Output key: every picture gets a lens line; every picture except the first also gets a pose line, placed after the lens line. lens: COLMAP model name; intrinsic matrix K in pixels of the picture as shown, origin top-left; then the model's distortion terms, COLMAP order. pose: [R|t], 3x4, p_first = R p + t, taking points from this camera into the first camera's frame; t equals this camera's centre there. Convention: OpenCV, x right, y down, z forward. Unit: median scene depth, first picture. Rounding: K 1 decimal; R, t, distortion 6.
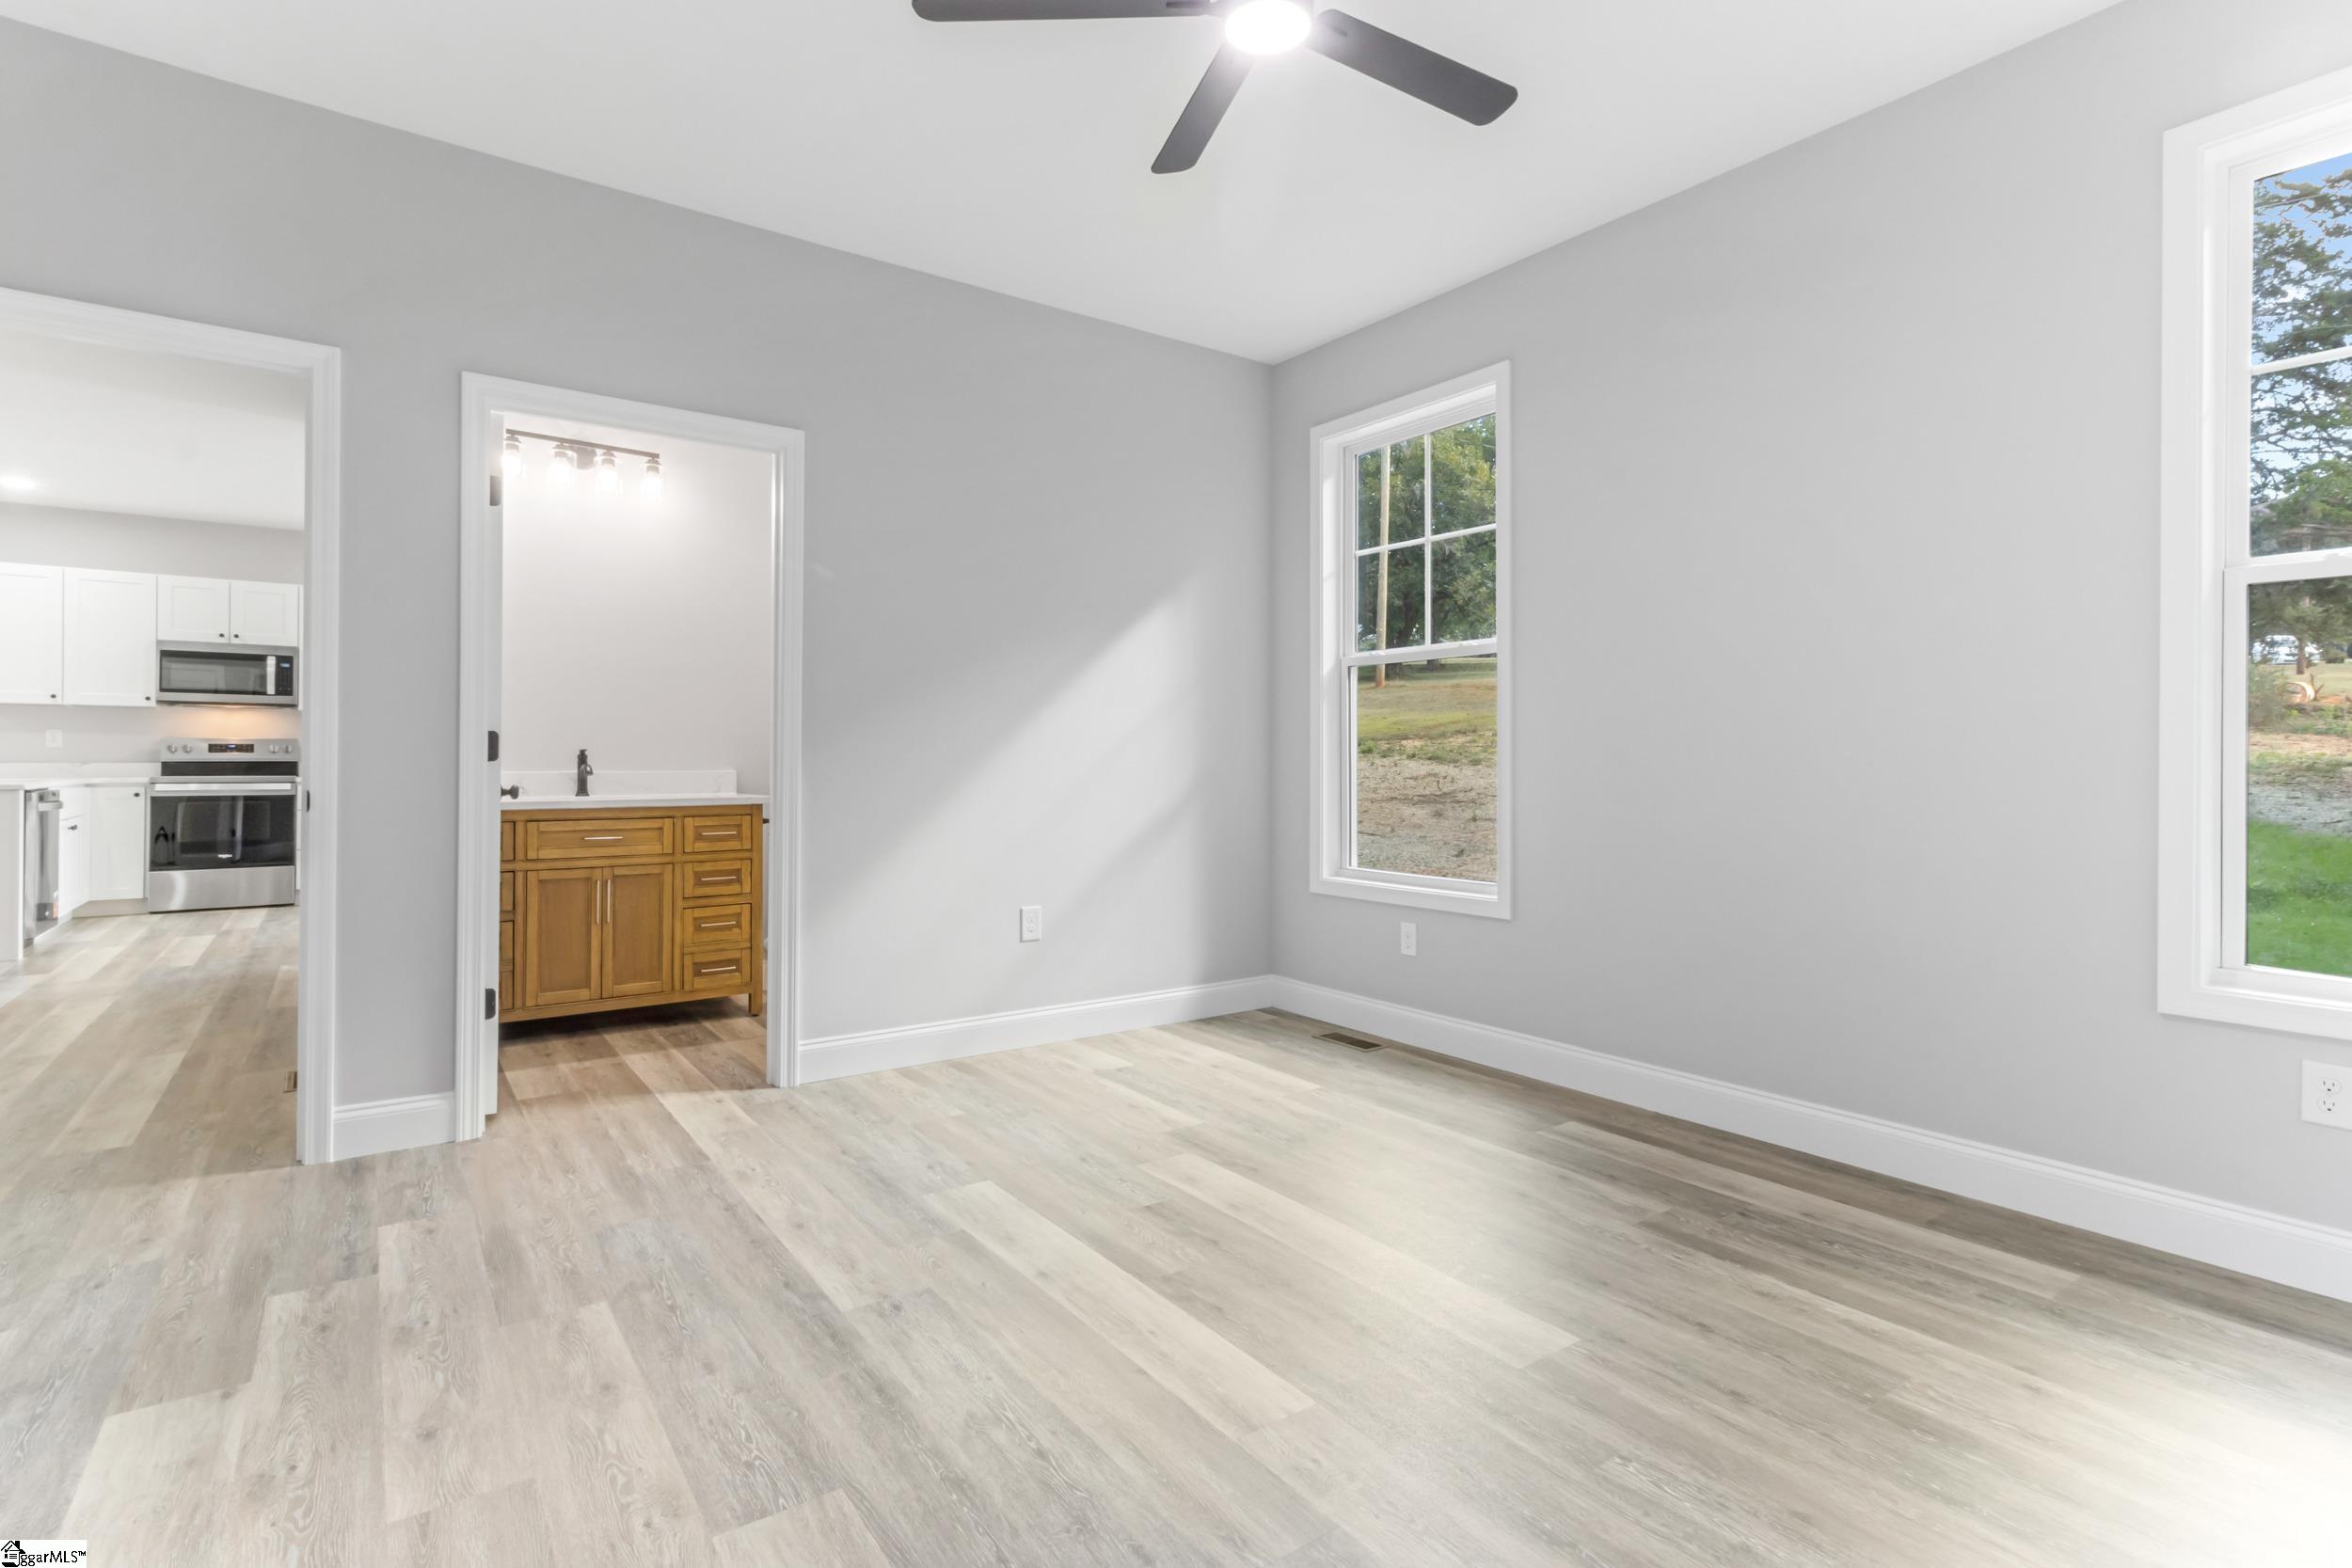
lens RADIAL K [[1132.7, 0, 1183.5], [0, 1132.7, 757.9], [0, 0, 1]] dist [0.002133, 0.001163]
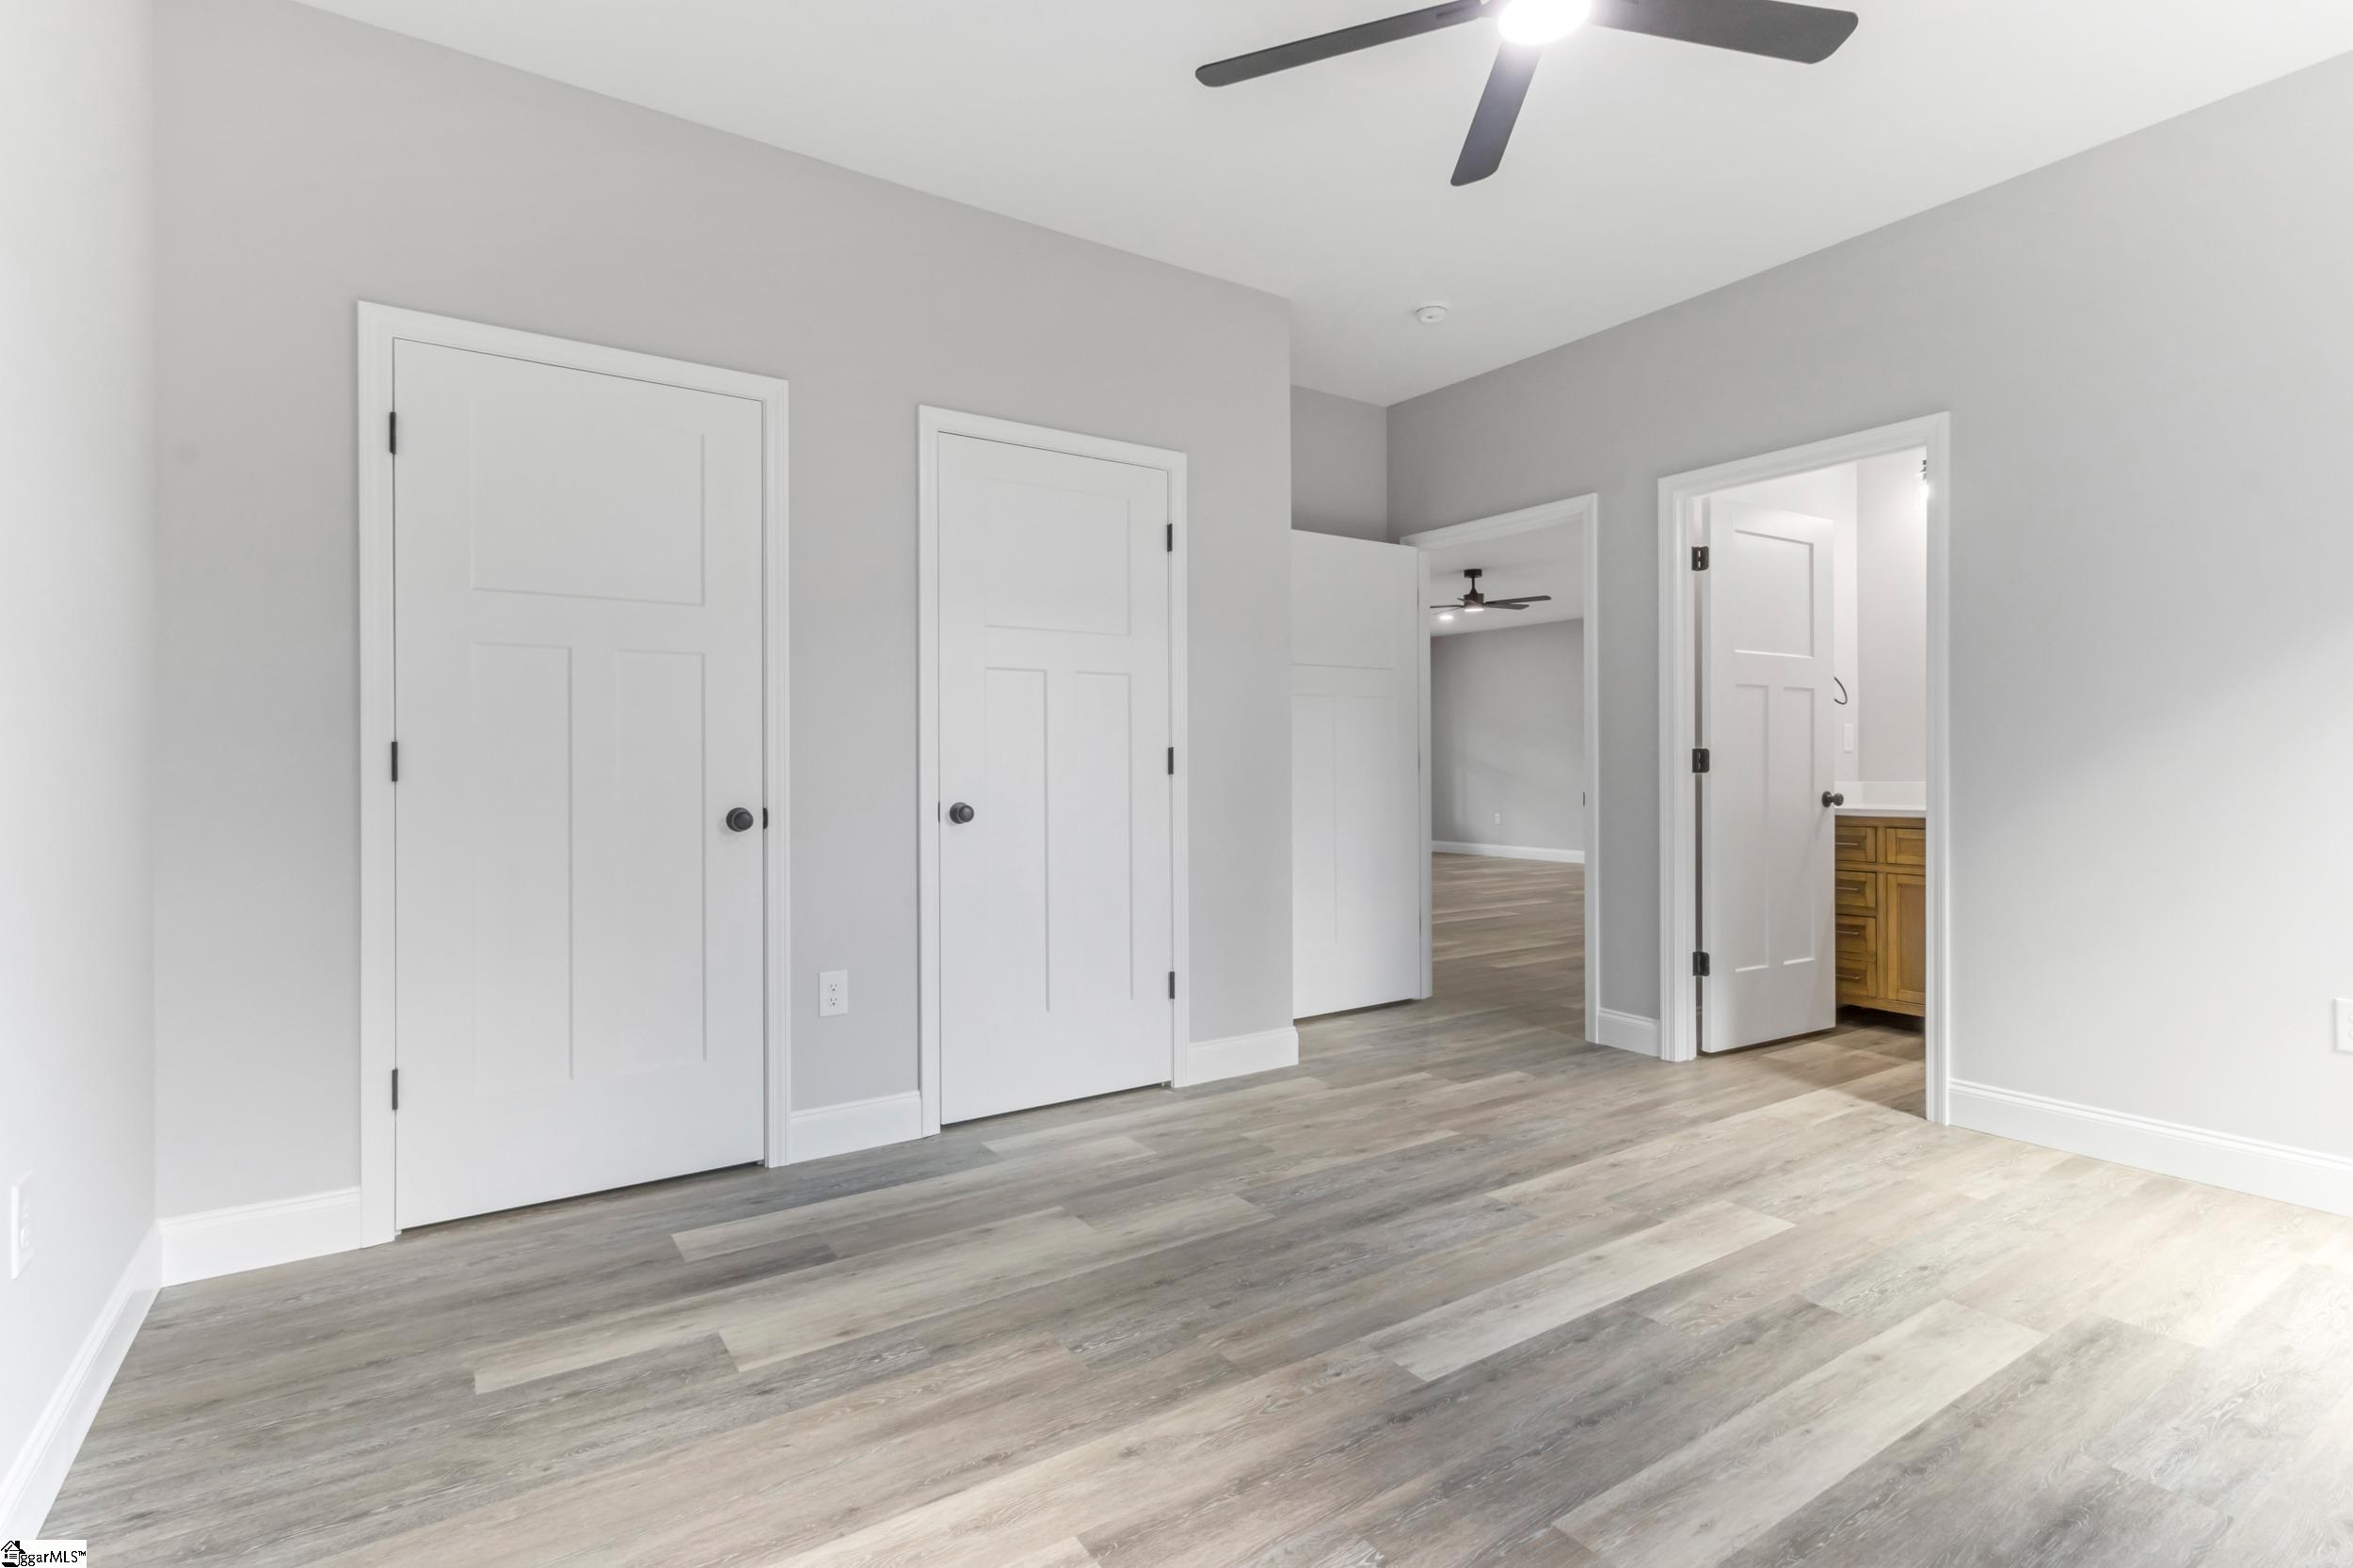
lens RADIAL K [[1133.2, 0, 1184.0], [0, 1133.2, 757.9], [0, 0, 1]] dist [0.002133, 0.001163]
pose [[-0.031417, -0.013530, -0.999415, 0.892032], [0.004793, 0.999895, -0.013687, 0.001017], [0.999495, -0.005220, -0.031349, 0.607535]]
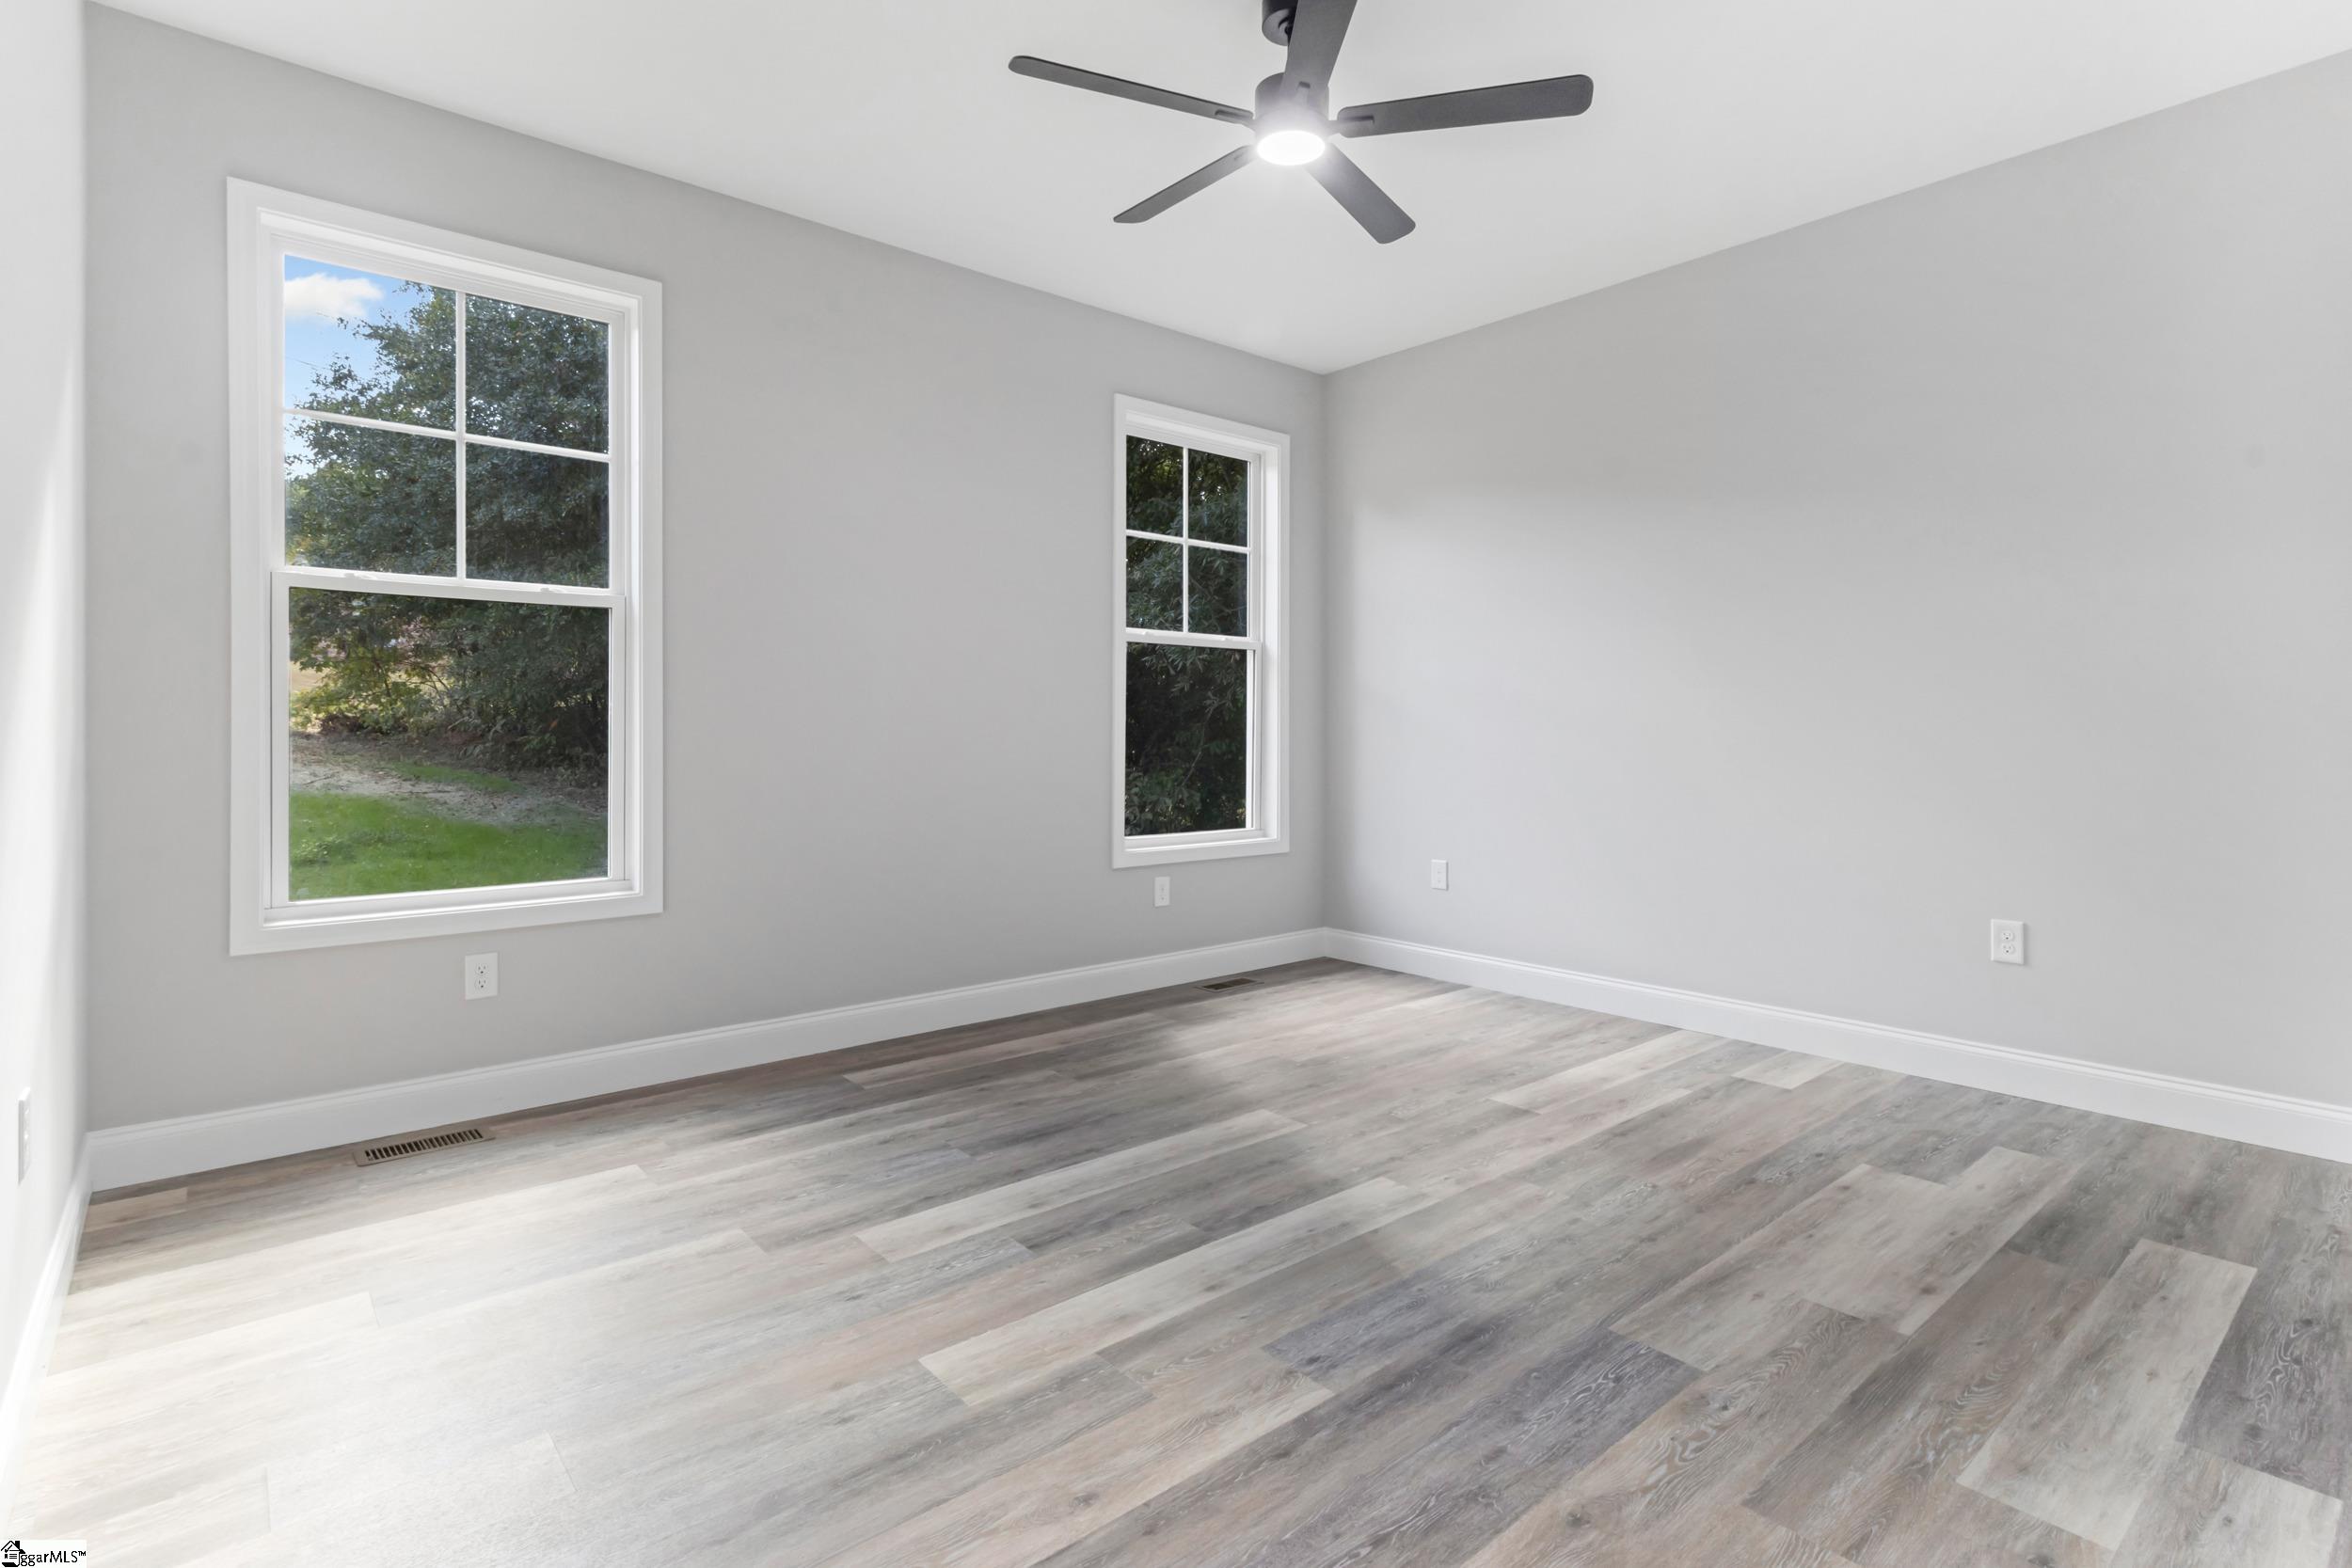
lens RADIAL K [[1132.7, 0, 1183.5], [0, 1132.7, 757.9], [0, 0, 1]] dist [0.002133, 0.001163]
pose [[-0.078674, -0.026620, 0.996545, -0.974538], [-0.001924, 0.999646, 0.026551, -0.005673], [-0.996899, 0.000171, -0.078698, 1.026266]]
